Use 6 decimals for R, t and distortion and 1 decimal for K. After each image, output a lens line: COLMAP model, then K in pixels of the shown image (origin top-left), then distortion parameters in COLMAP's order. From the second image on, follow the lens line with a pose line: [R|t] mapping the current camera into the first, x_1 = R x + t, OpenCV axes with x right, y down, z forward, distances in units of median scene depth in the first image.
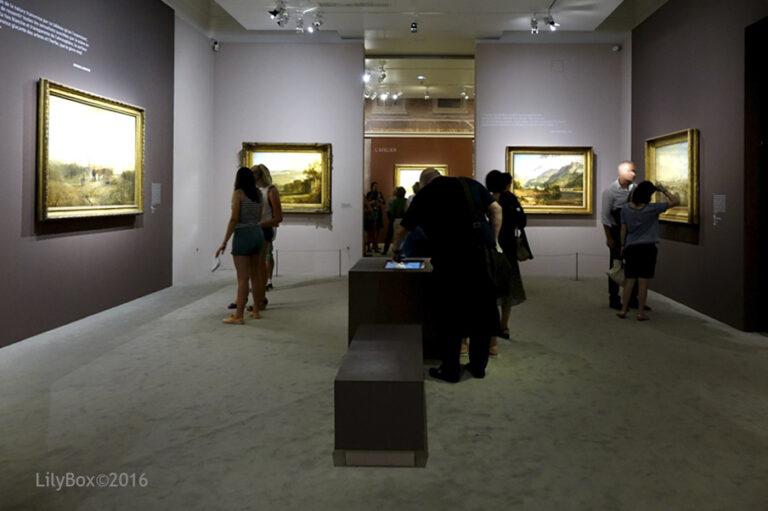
lens RADIAL K [[684.6, 0, 385.9], [0, 684.6, 222.9], [0, 0, 1]] dist [0.008763, -0.000031]
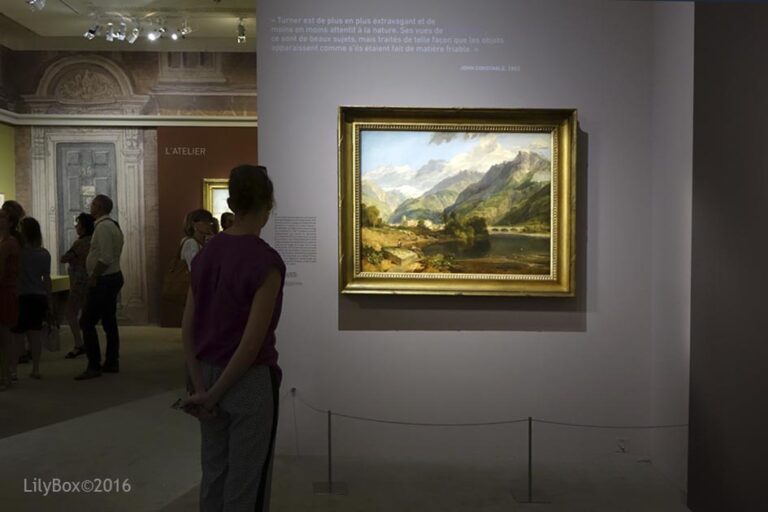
lens RADIAL K [[729.4, 0, 384.0], [0, 729.4, 257.9], [0, 0, 1]] dist [-0.025890, 0.000000]
pose [[0.999093, 0.002334, 0.042510, 0.183216], [-0.002177, 0.999991, -0.003731, -0.031891], [-0.042519, 0.003635, 0.999089, 0.617736]]
